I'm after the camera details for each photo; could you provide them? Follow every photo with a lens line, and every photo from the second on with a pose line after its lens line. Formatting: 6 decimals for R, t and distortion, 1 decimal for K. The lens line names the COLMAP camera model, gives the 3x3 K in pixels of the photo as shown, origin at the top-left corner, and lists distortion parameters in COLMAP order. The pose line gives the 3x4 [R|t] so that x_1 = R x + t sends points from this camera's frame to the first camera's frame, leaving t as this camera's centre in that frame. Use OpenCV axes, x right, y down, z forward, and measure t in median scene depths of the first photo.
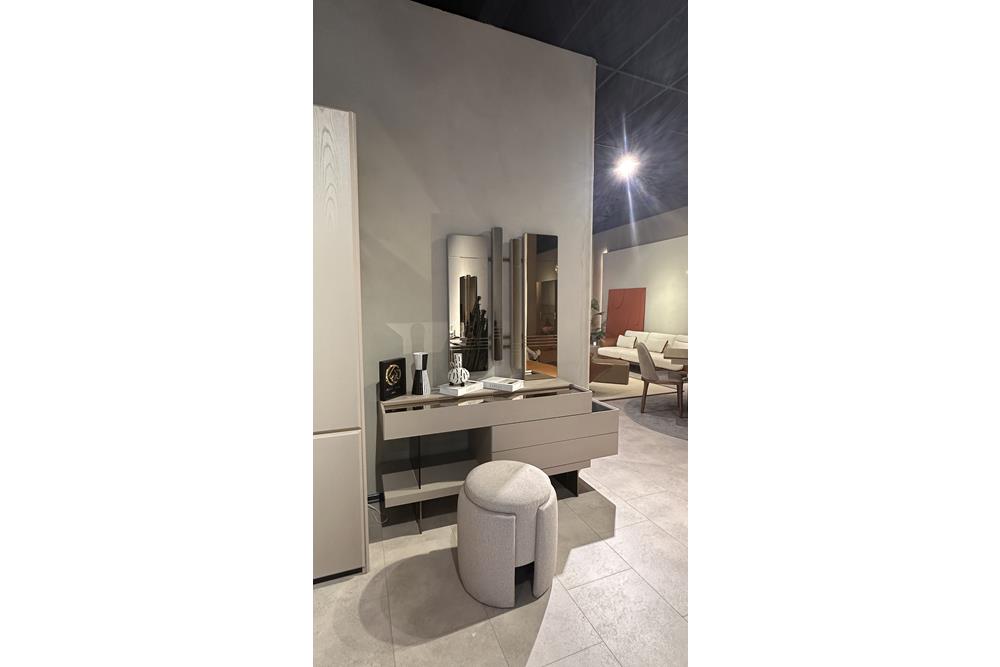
lens RADIAL K [[355.0, 0, 500.4], [0, 355.0, 332.5], [0, 0, 1]] dist [-0.007319, -0.000039]
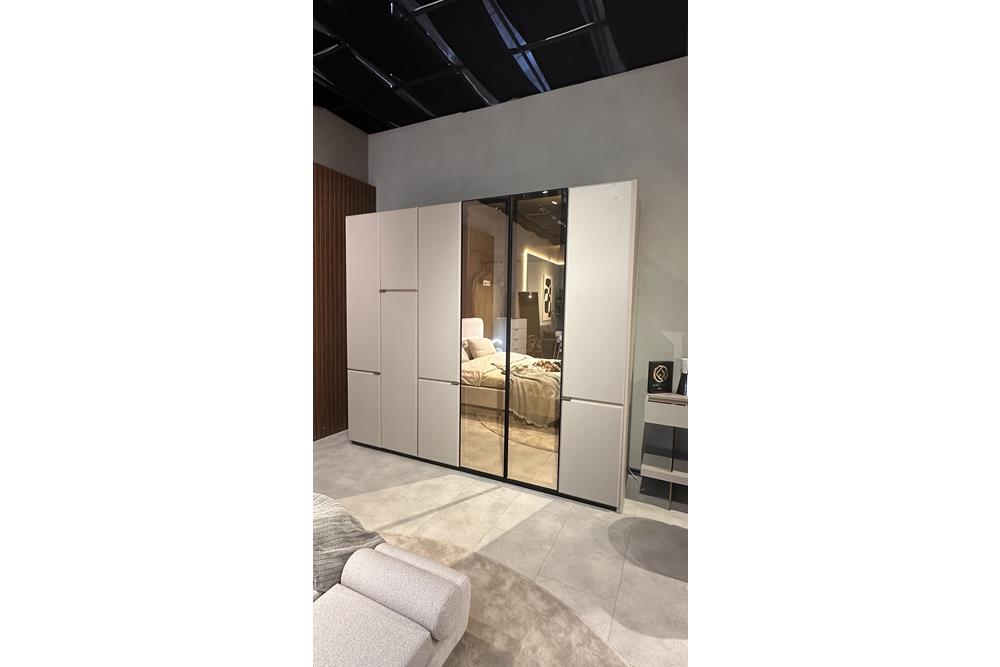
lens RADIAL K [[355.0, 0, 493.3], [0, 355.0, 331.4], [0, 0, 1]] dist [-0.007319, -0.000039]
pose [[0.656420, 0.062877, -0.751771, 0.230484], [-0.079075, 0.996766, 0.014322, 0.002544], [0.750240, 0.050045, 0.659269, -0.240417]]
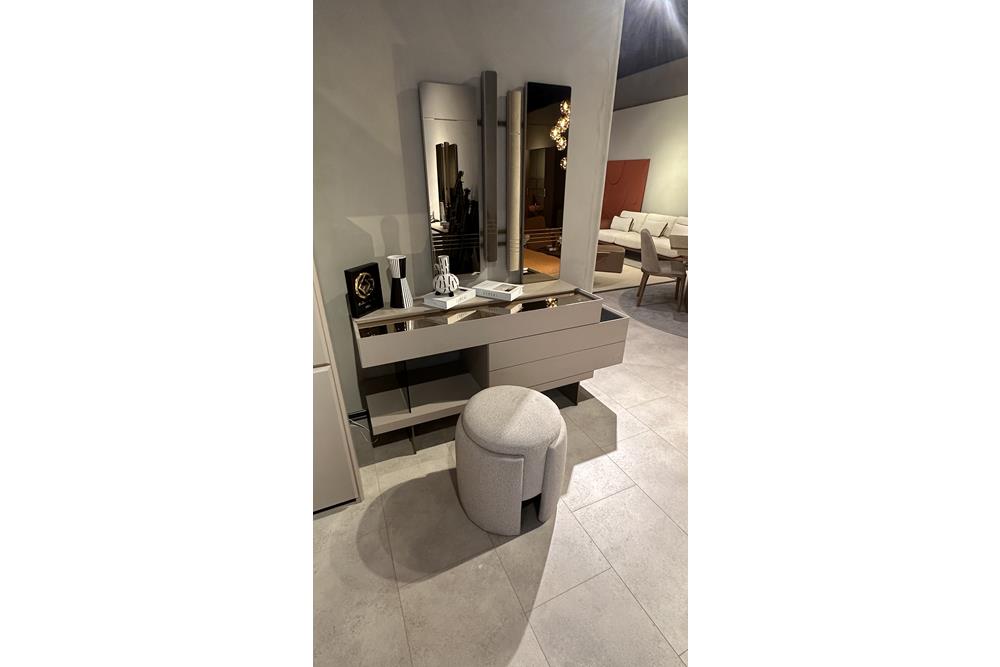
lens RADIAL K [[355.0, 0, 499.8], [0, 355.0, 333.1], [0, 0, 1]] dist [-0.007319, -0.000039]
pose [[0.998694, -0.018217, 0.047742, -0.037963], [0.001287, 0.942968, 0.332881, -0.047595], [-0.051083, -0.332385, 0.941759, 0.198569]]
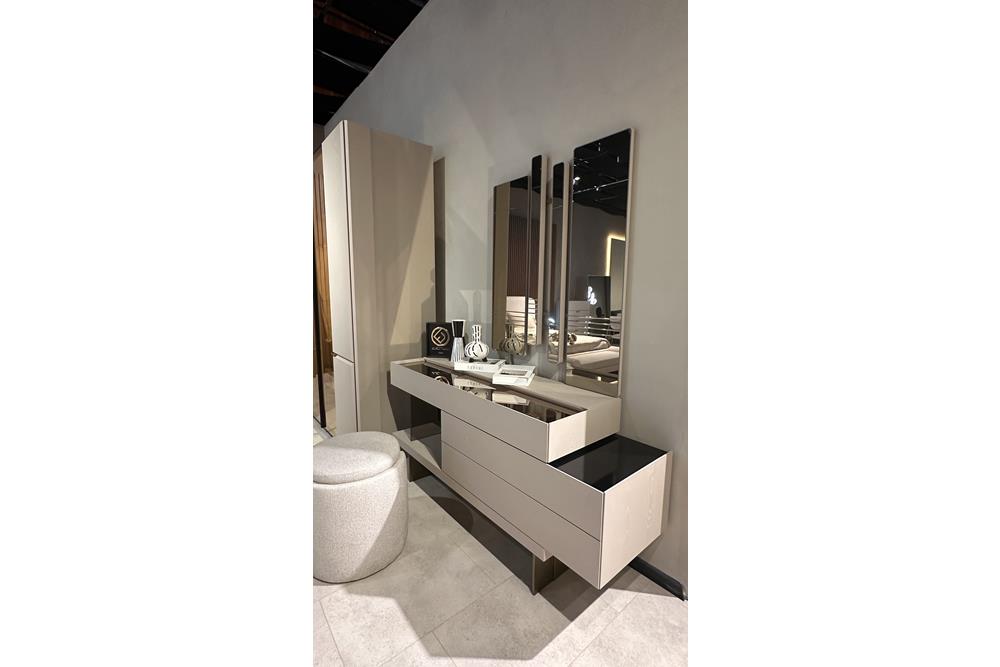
lens RADIAL K [[355.0, 0, 502.1], [0, 355.0, 332.8], [0, 0, 1]] dist [-0.007319, -0.000039]
pose [[0.315369, 0.111420, -0.942405, 0.805877], [-0.086840, 0.992305, 0.088259, -0.004496], [0.944987, 0.054005, 0.322618, 0.862235]]
